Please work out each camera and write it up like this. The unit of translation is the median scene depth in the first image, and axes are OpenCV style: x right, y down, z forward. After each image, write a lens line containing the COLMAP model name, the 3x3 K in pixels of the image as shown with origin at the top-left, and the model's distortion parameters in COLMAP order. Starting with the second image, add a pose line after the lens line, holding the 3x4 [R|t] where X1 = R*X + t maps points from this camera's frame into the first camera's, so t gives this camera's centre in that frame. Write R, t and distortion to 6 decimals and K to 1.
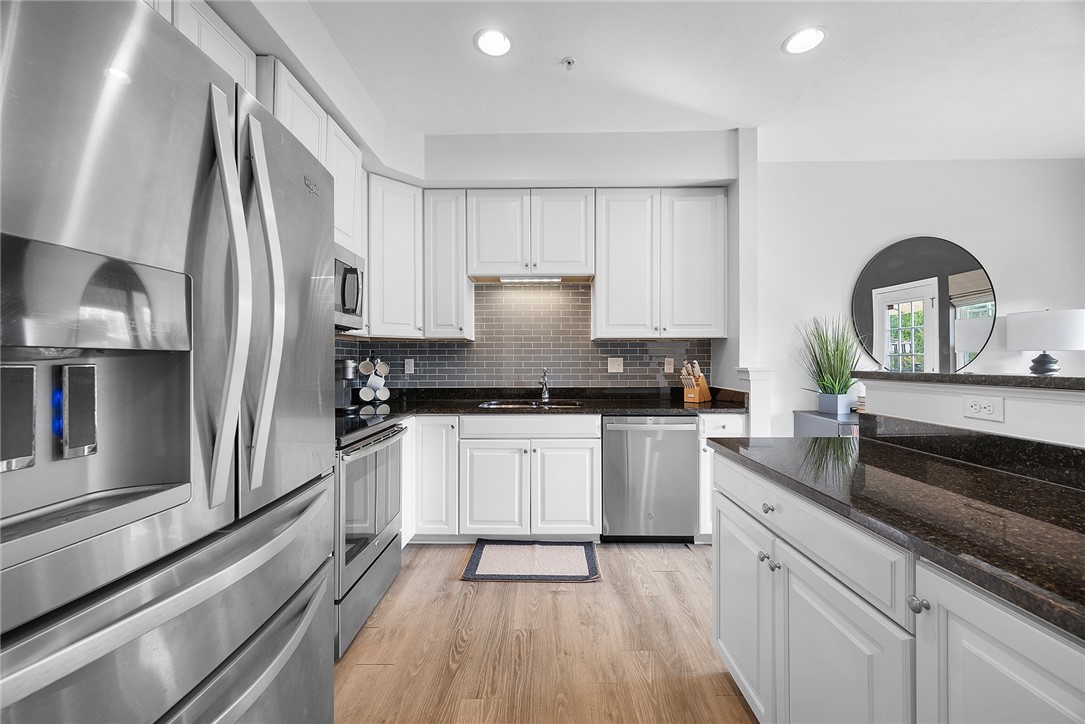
lens RADIAL K [[432.2, 0, 542.5], [0, 432.2, 362.0], [0, 0, 1]] dist [0.000044, -0.000053]
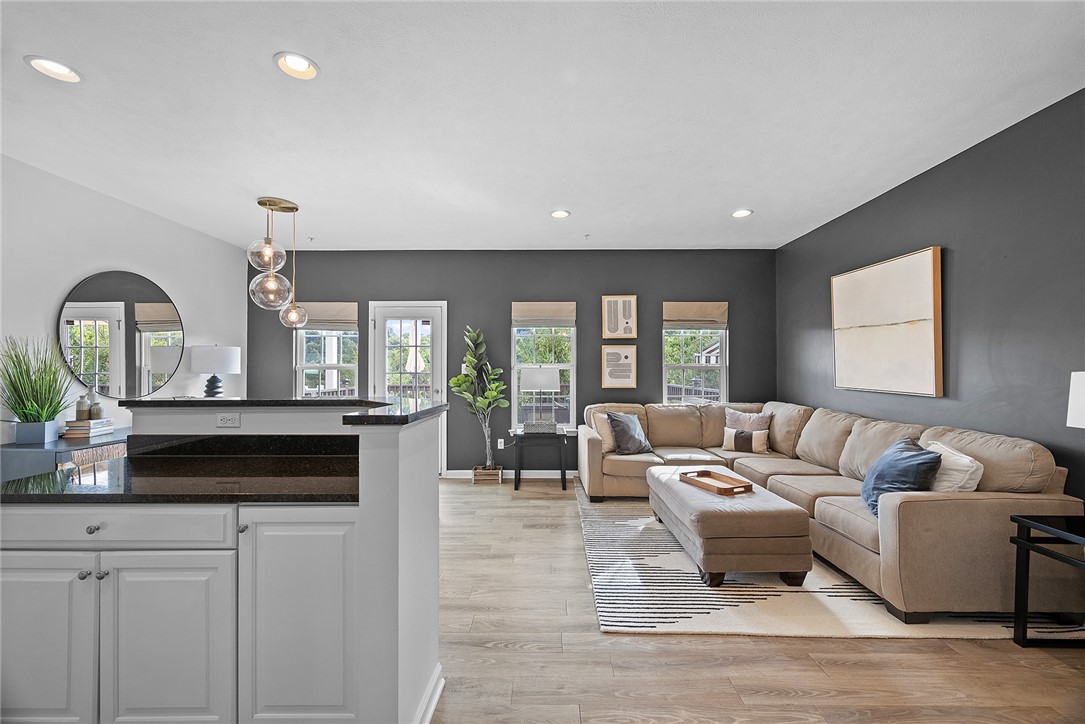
lens RADIAL K [[428.4, 0, 542.8], [0, 428.4, 365.9], [0, 0, 1]] dist [-0.001070, 0.000239]
pose [[0.000196, 0.011058, 0.999939, -0.257633], [0.003722, 0.999932, -0.011059, -0.033077], [-0.999993, 0.003724, 0.000154, -0.083559]]
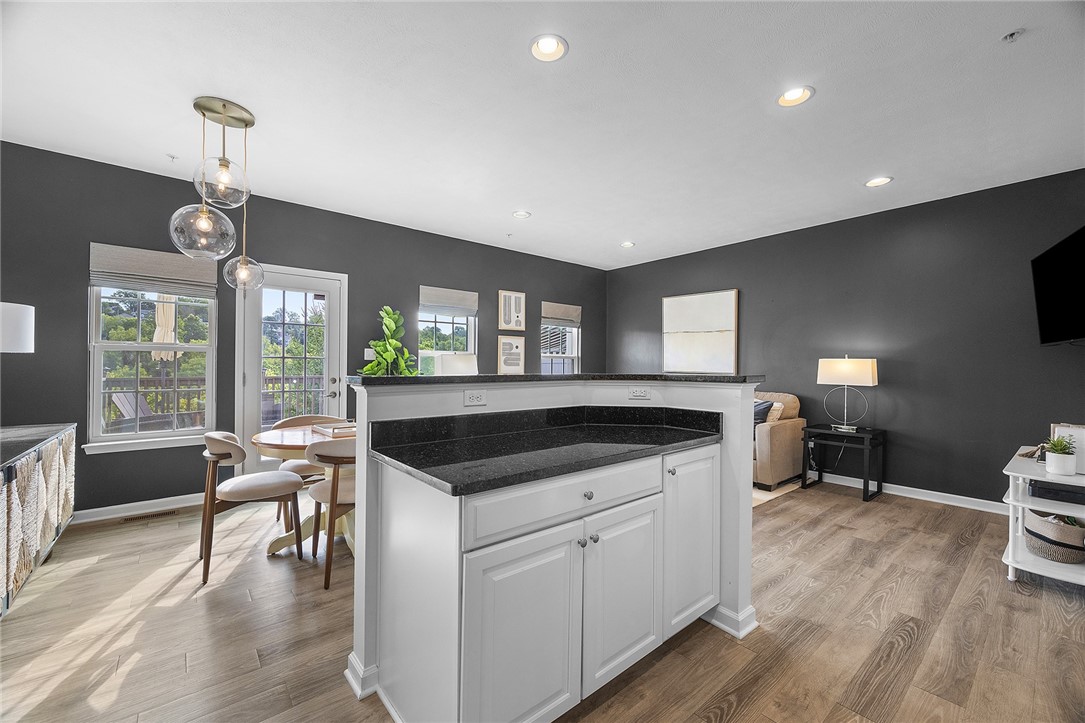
lens RADIAL K [[438.8, 0, 544.4], [0, 438.8, 364.7], [0, 0, 1]] dist [-0.000187, -0.000099]
pose [[-0.650843, 0.000036, 0.759212, -0.120193], [-0.002546, 0.999994, -0.002229, -0.002856], [-0.759208, -0.003384, -0.650839, 0.770625]]
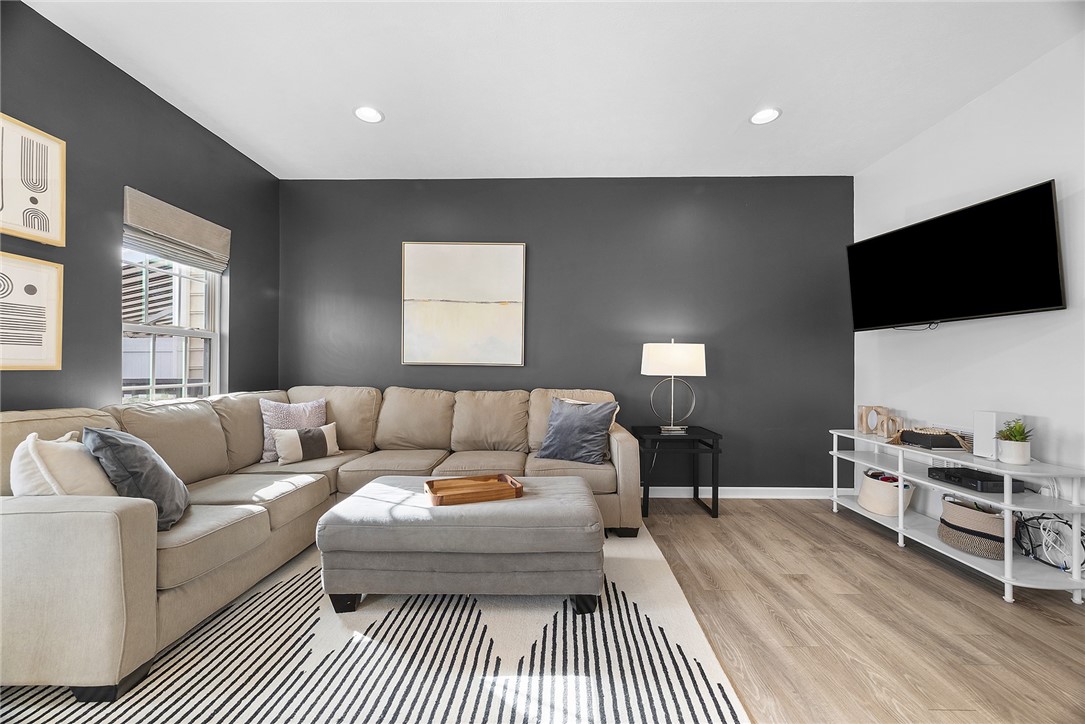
lens RADIAL K [[427.6, 0, 543.5], [0, 427.6, 364.4], [0, 0, 1]] dist [-0.000807, -0.000060]
pose [[-0.999947, 0.002212, 0.010030, 0.667087], [0.002146, 0.999976, -0.006643, 0.034691], [-0.010045, -0.006621, -0.999928, 0.224407]]
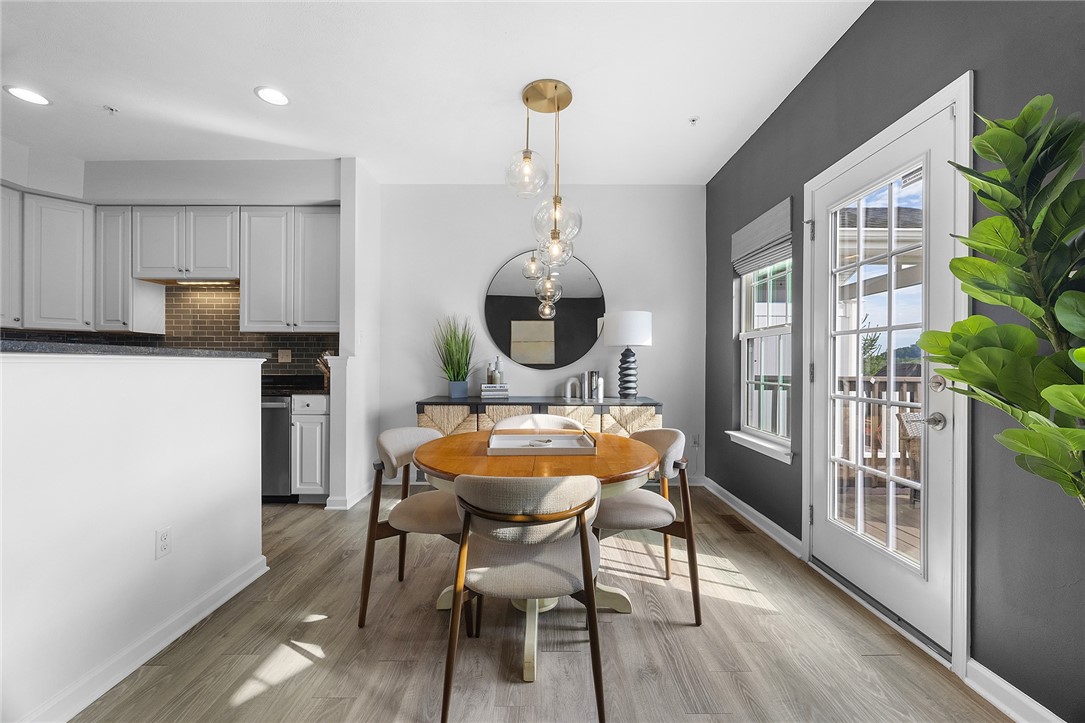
lens RADIAL K [[427.6, 0, 543.5], [0, 427.6, 363.9], [0, 0, 1]] dist [-0.000807, -0.000060]
pose [[0.999931, 0.006142, 0.009995, 0.970011], [-0.006116, 0.999978, -0.002646, 0.030738], [-0.010011, 0.002584, 0.999947, -0.186420]]
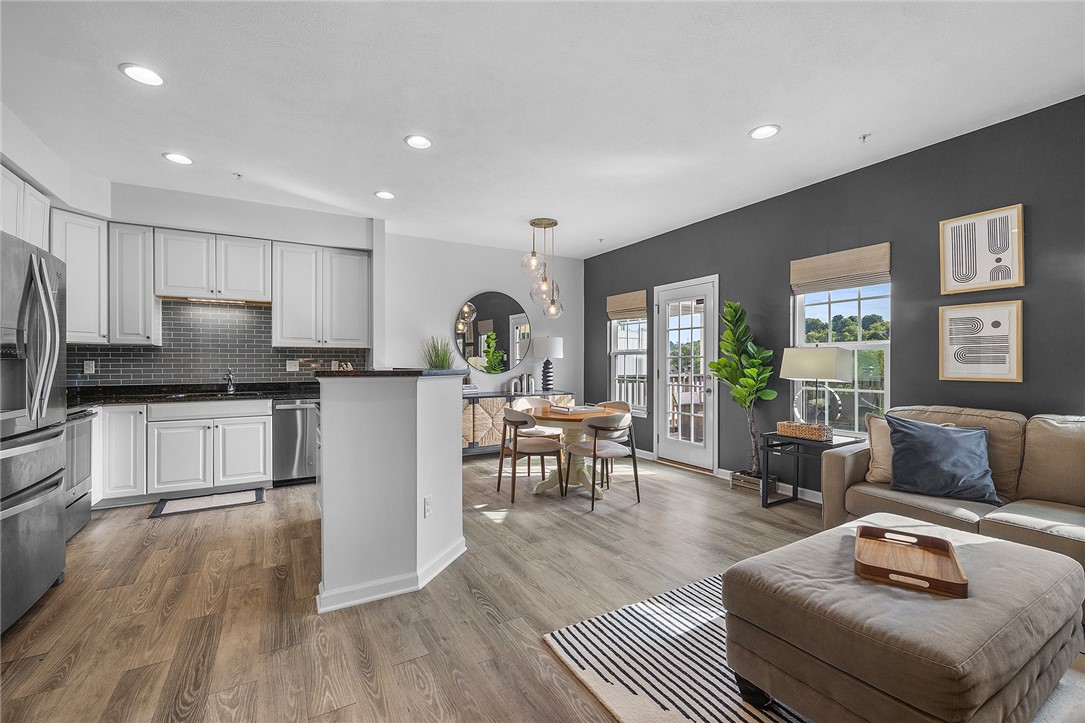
lens RADIAL K [[458.9, 0, 543.6], [0, 458.9, 363.4], [0, 0, 1]] dist [0.000089, -0.000158]
pose [[0.857586, 0.000757, 0.514339, 0.115024], [-0.000521, 1.000000, -0.000603, -0.000523], [-0.514340, 0.000249, 0.857587, -0.762168]]
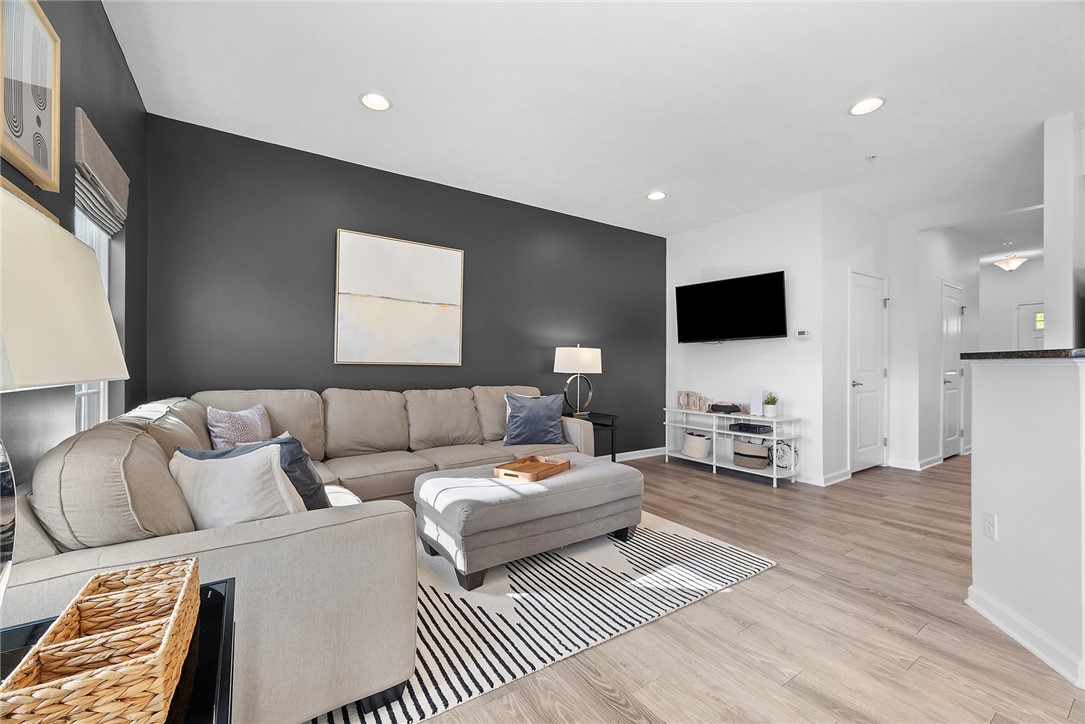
lens RADIAL K [[438.8, 0, 544.4], [0, 438.8, 365.2], [0, 0, 1]] dist [-0.000187, -0.000099]
pose [[-0.825282, 0.002548, -0.564715, 1.281163], [0.002459, 0.999997, 0.000918, 0.029883], [0.564715, -0.000631, -0.825286, 0.251100]]
